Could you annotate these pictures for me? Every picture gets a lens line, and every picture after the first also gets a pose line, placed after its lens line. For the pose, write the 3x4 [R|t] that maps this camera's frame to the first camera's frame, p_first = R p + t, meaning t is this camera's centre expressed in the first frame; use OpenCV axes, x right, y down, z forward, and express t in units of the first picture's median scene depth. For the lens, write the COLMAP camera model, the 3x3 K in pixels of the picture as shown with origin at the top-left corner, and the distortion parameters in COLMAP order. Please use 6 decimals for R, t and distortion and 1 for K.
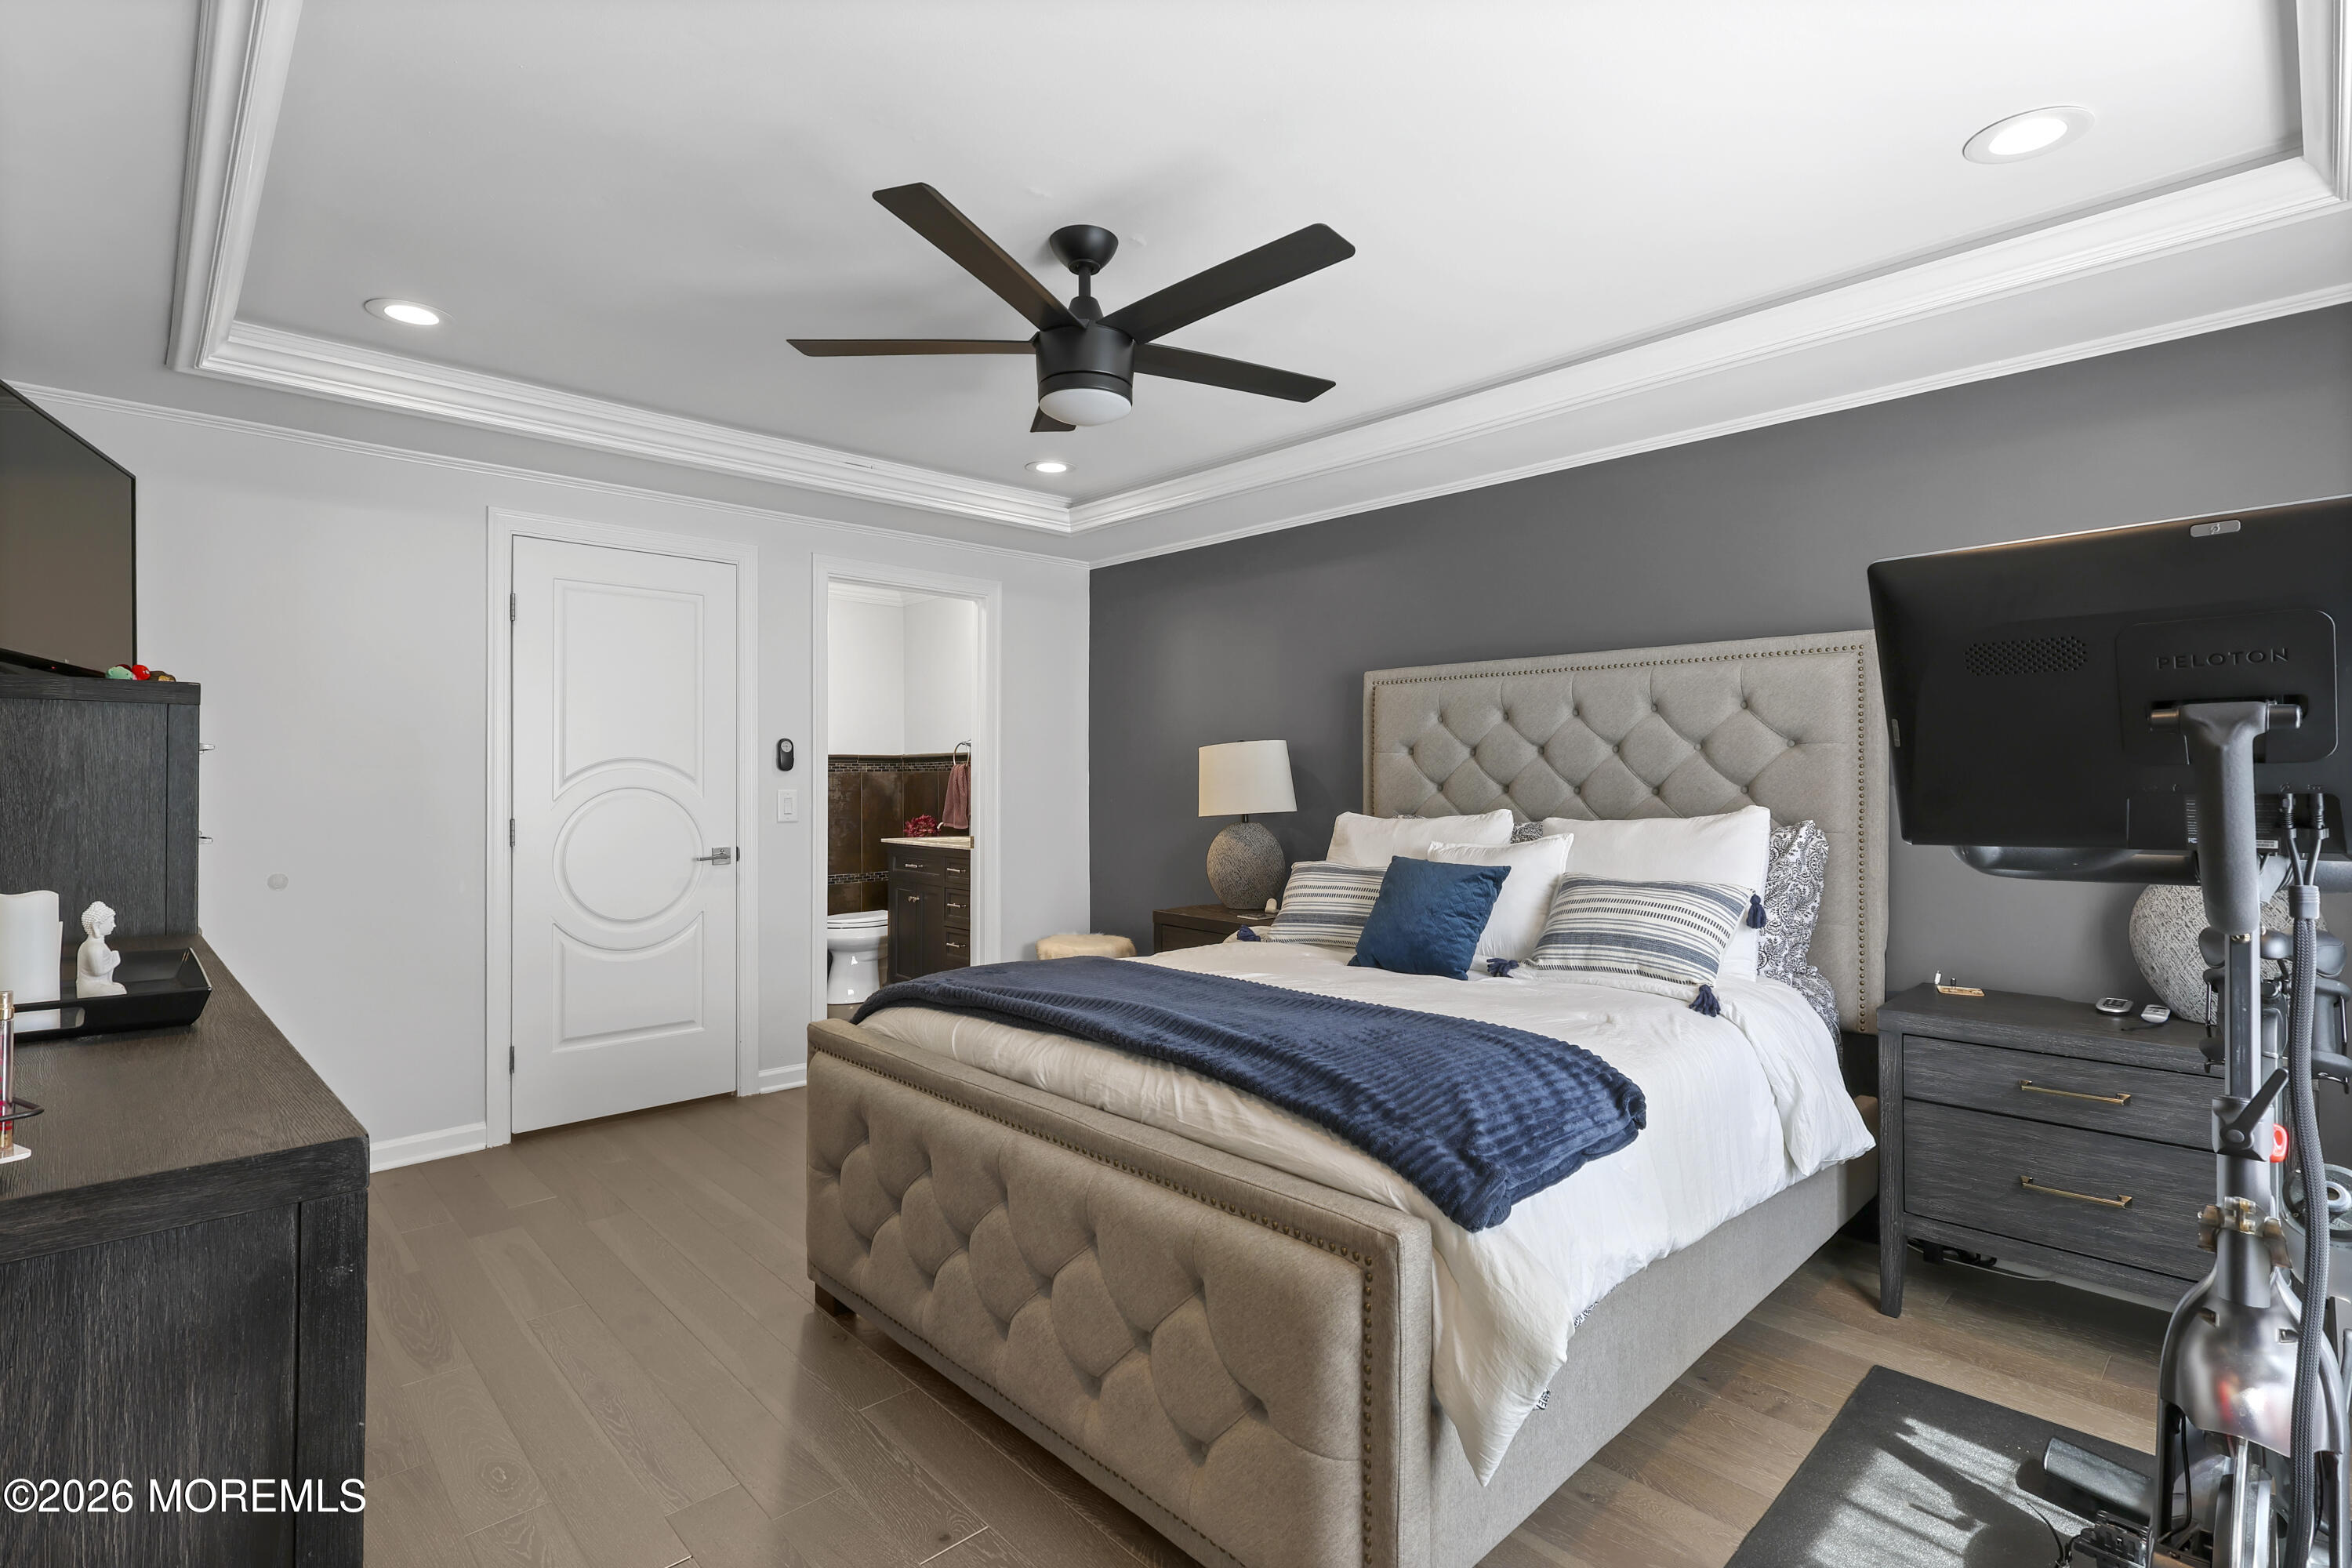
lens RADIAL K [[1095.6, 0, 1176.0], [0, 1095.6, 784.0], [0, 0, 1]] dist [-0.002024, -0.000330]
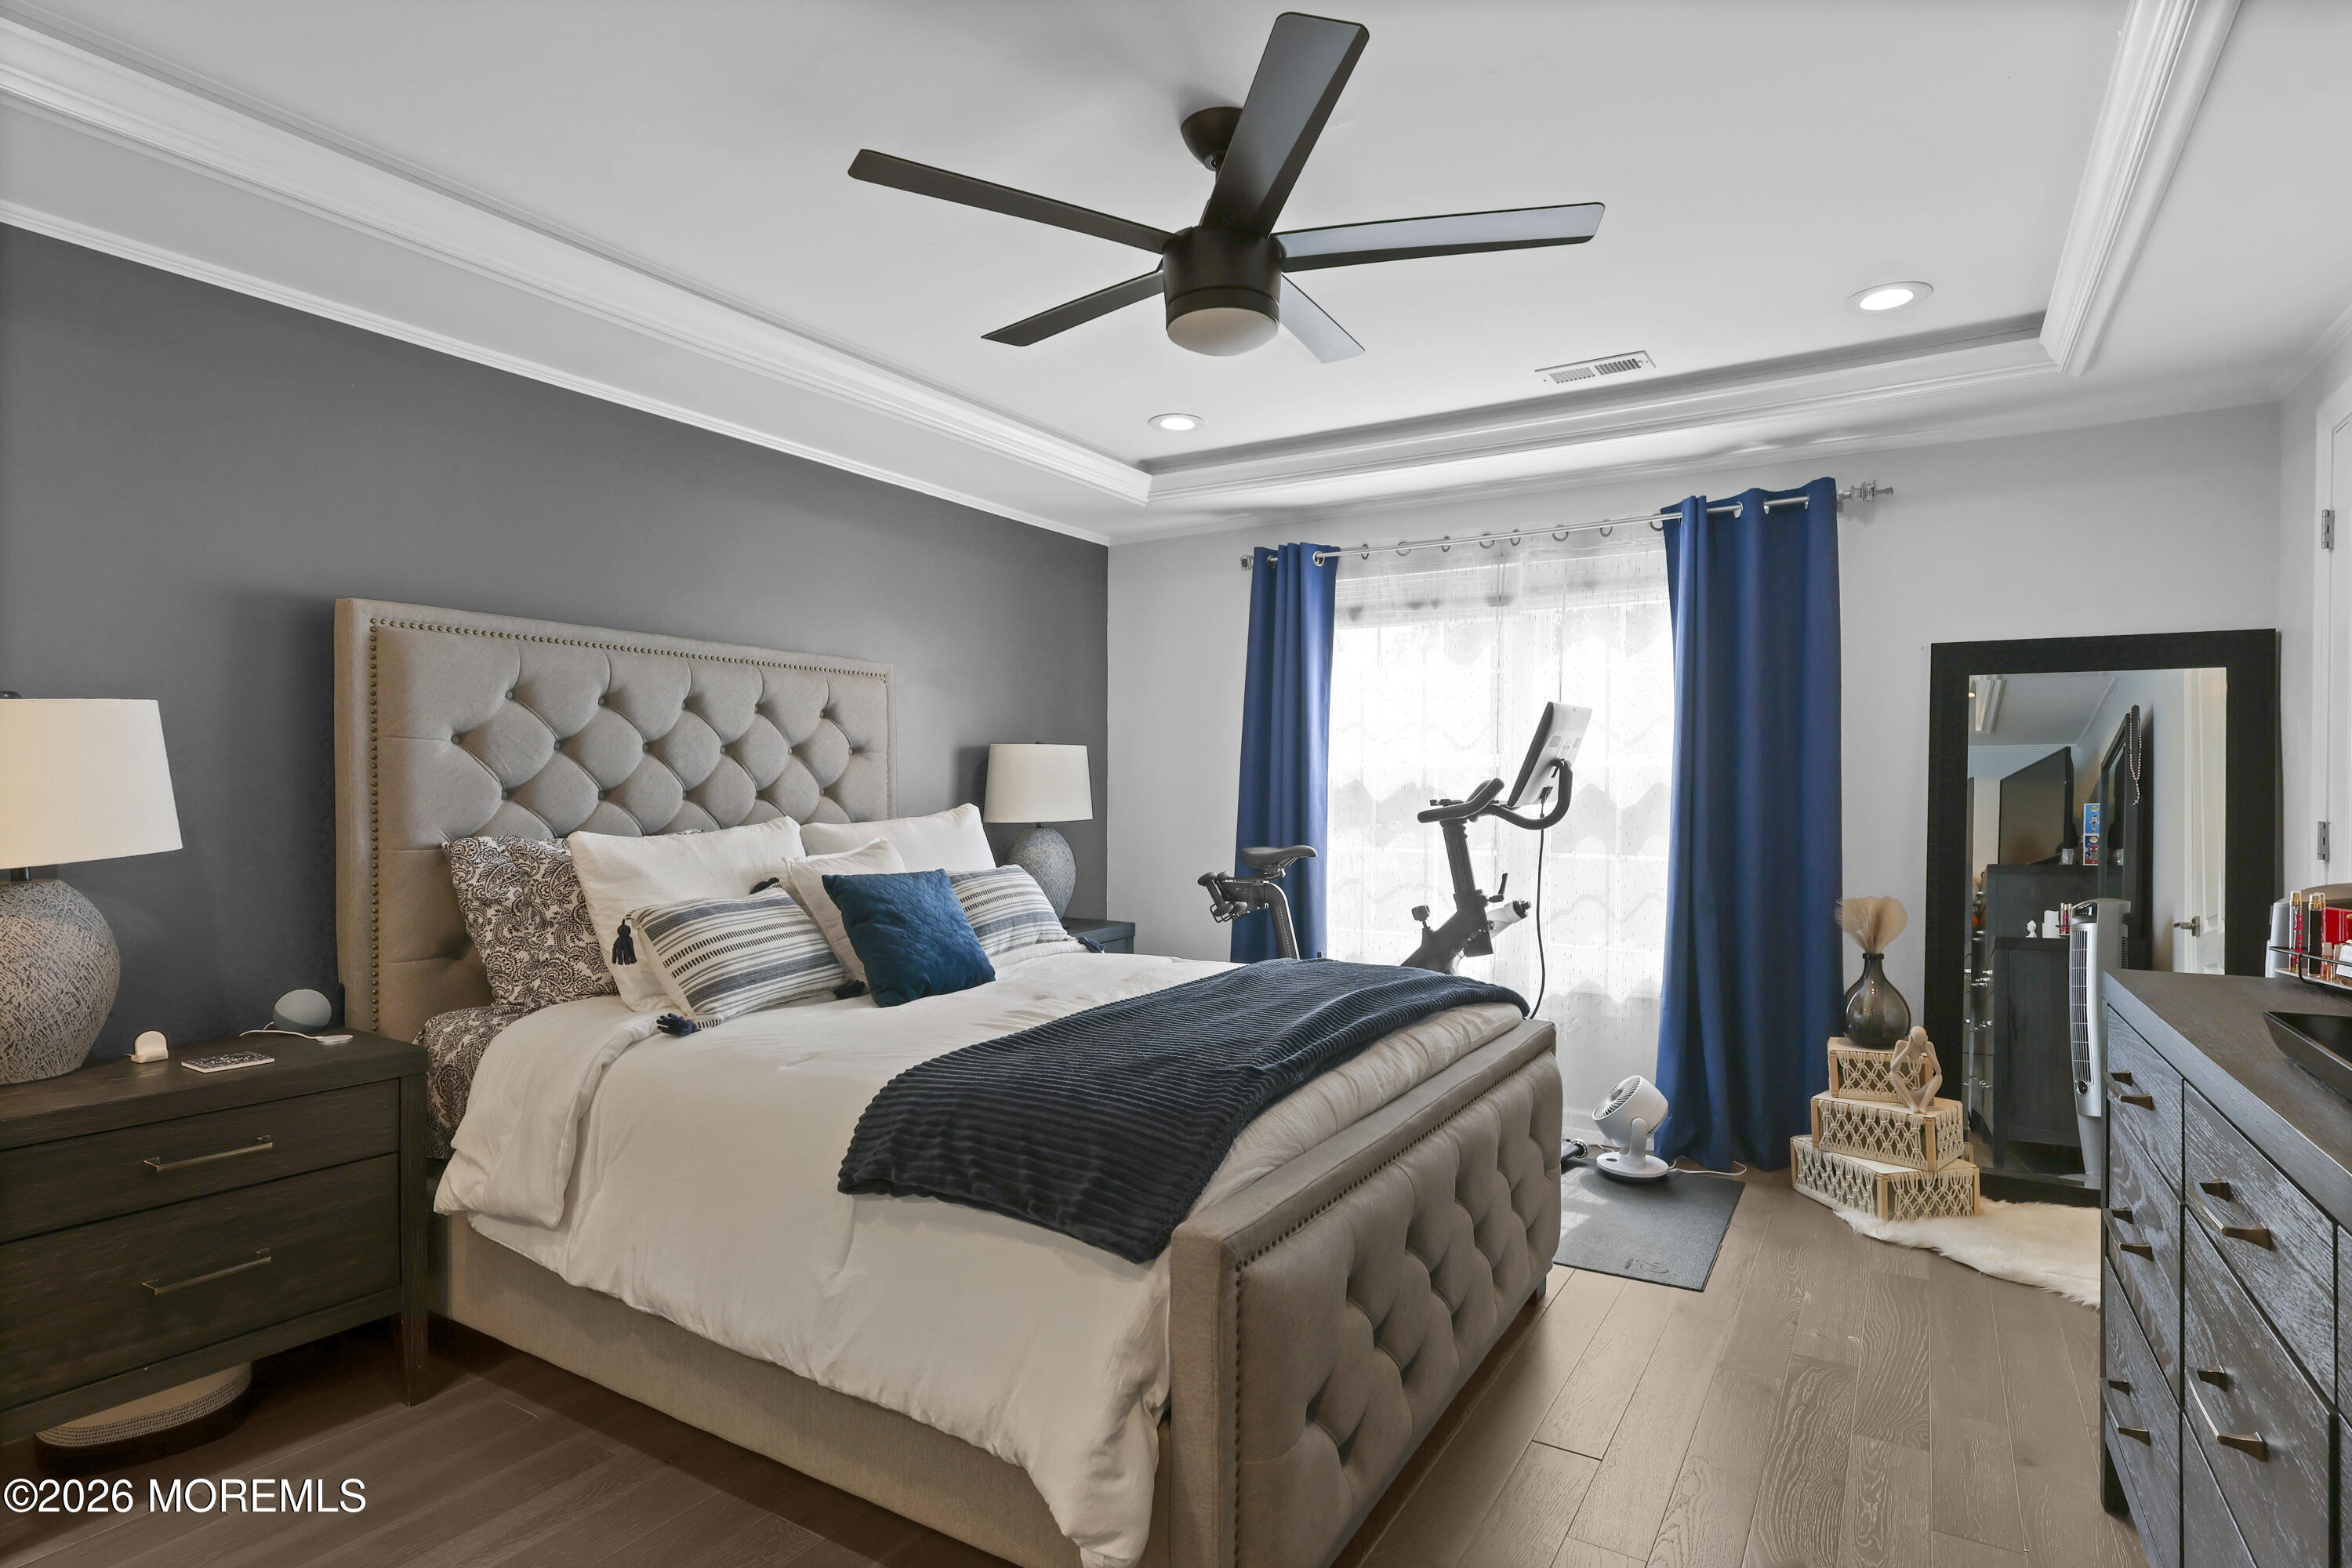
lens RADIAL K [[1202.8, 0, 1176.0], [0, 1202.8, 784.0], [0, 0, 1]] dist [0.001554, 0.000151]
pose [[-0.261833, 0.002002, 0.965111, -0.487115], [0.006101, 0.999981, -0.000419, -0.000351], [-0.965094, 0.005779, -0.261841, 0.648121]]
